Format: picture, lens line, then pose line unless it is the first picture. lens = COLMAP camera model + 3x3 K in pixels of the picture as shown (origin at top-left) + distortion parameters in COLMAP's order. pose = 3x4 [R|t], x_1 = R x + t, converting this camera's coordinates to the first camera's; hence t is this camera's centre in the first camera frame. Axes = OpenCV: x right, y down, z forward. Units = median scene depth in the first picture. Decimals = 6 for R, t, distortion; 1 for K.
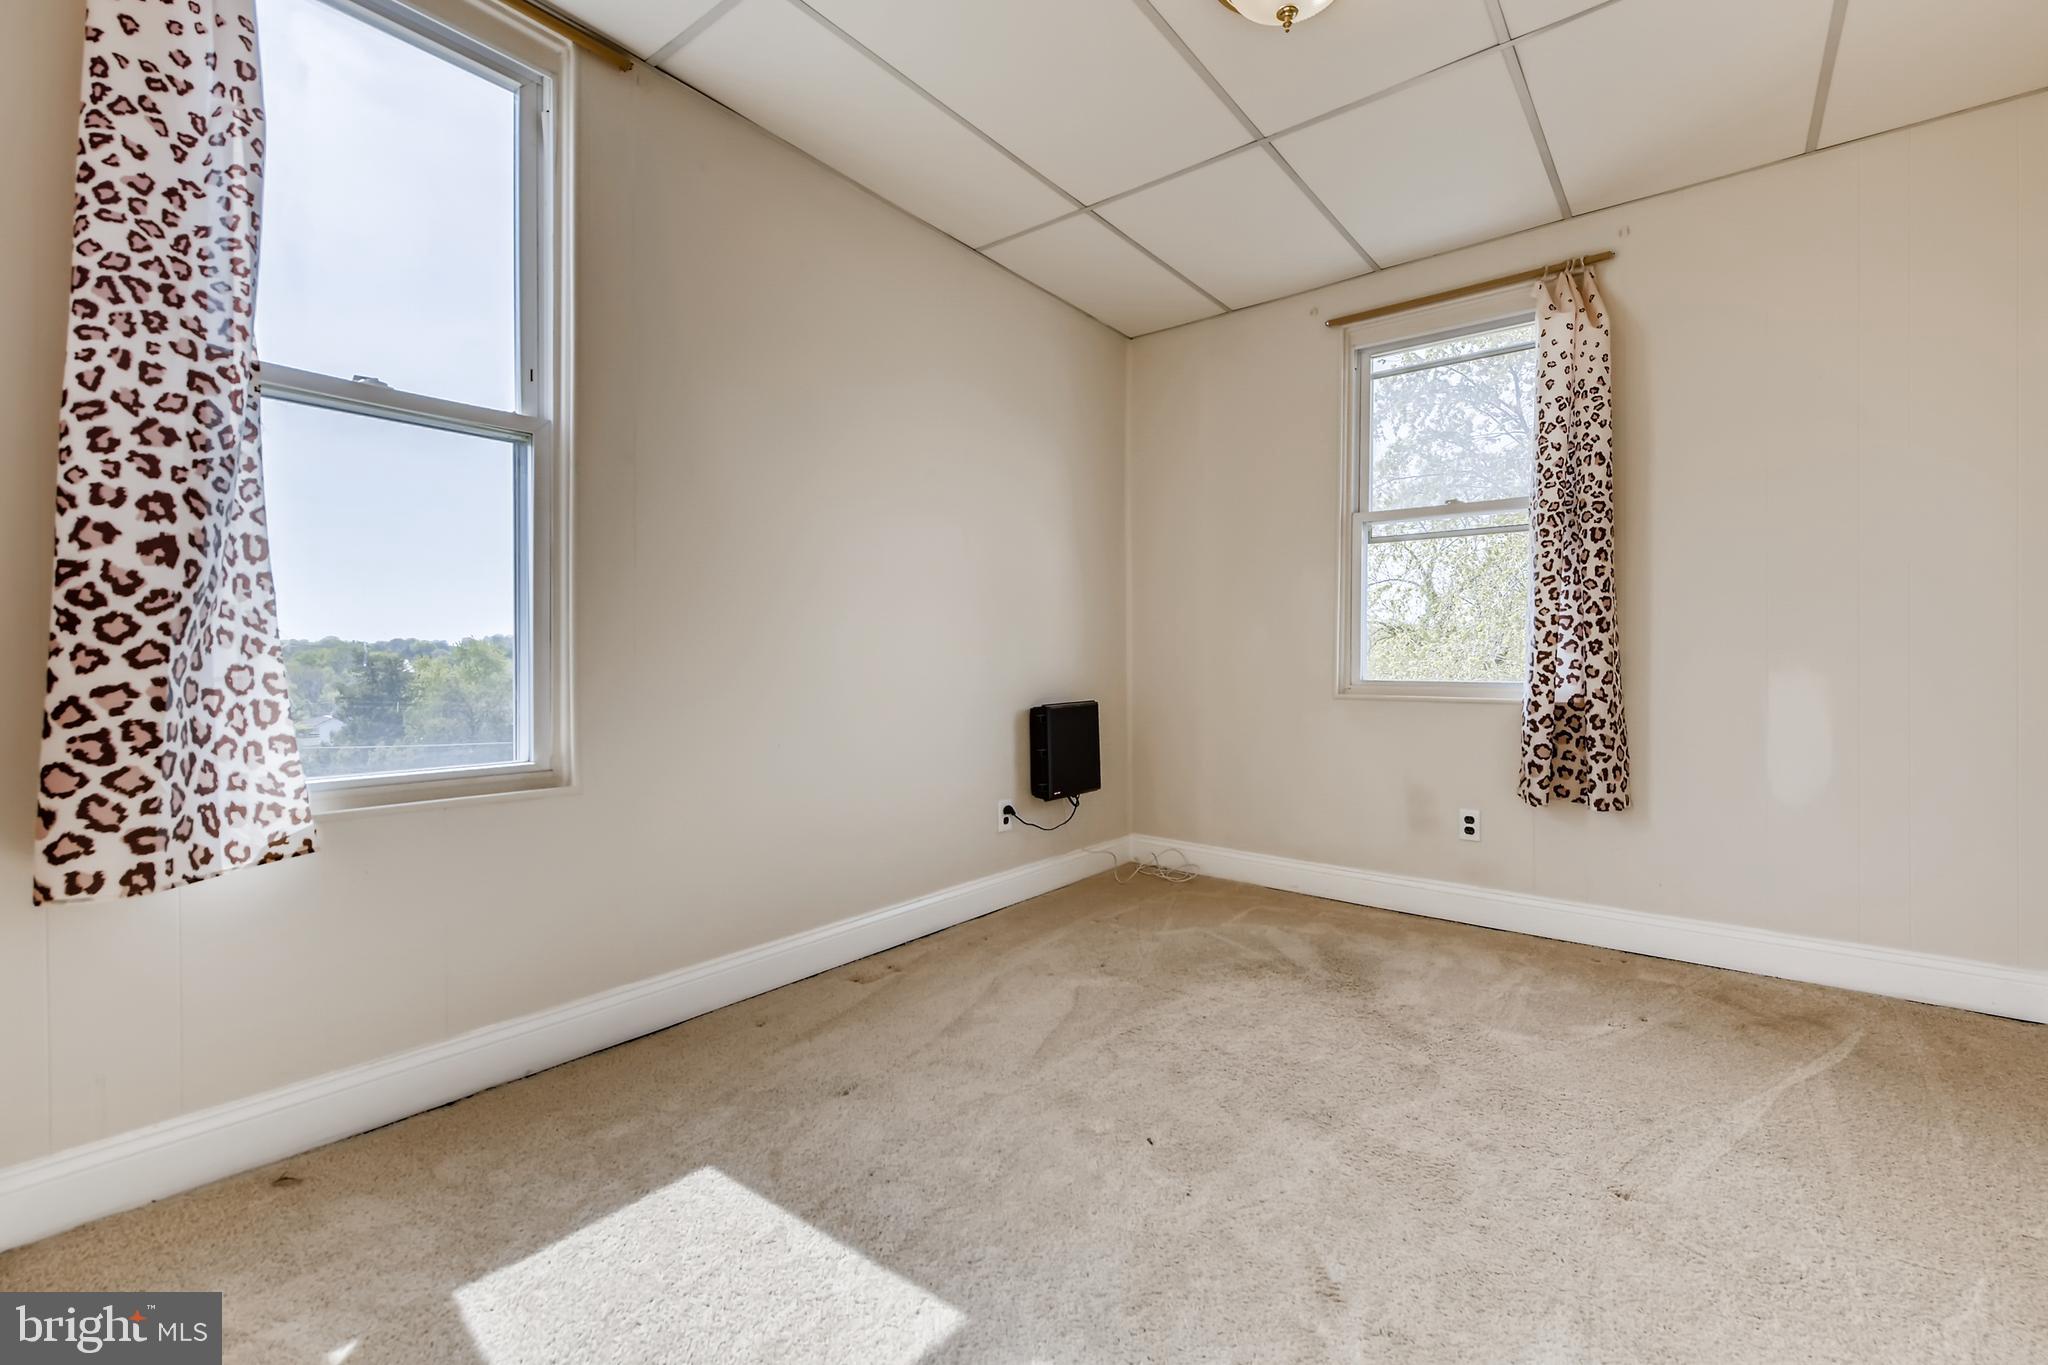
lens RADIAL K [[839.9, 0, 1032.9], [0, 839.9, 661.2], [0, 0, 1]] dist [0.014380, -0.002582]
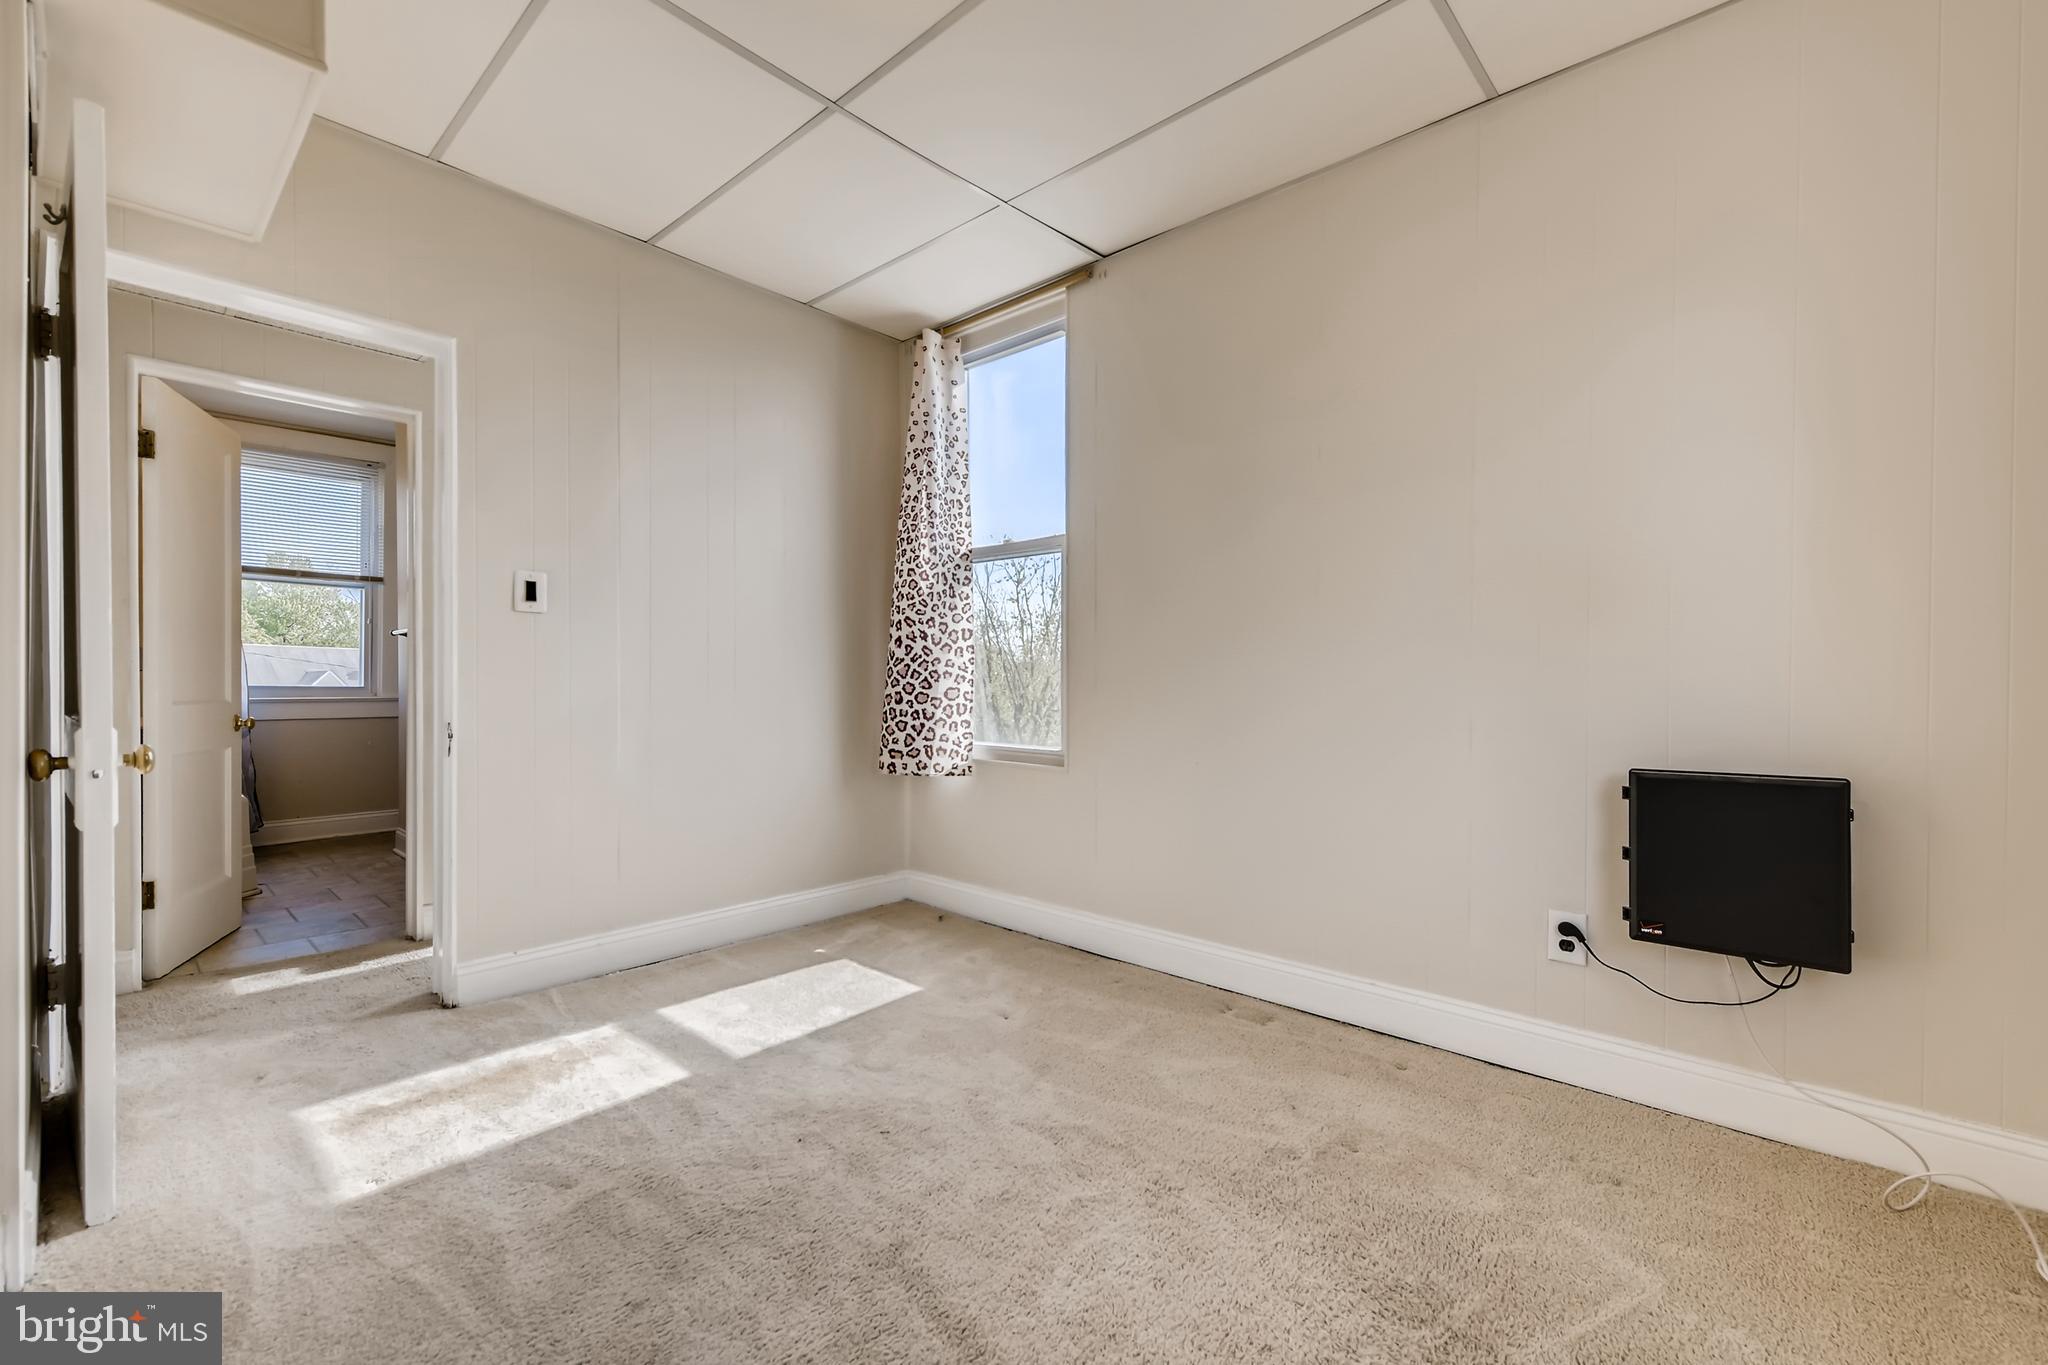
lens RADIAL K [[839.9, 0, 1039.4], [0, 839.9, 684.2], [0, 0, 1]] dist [0.014380, -0.002582]
pose [[-0.040732, -0.001153, -0.999169, 1.367981], [-0.009278, 0.999957, -0.000775, -0.004624], [0.999127, 0.009239, -0.040741, 1.397075]]
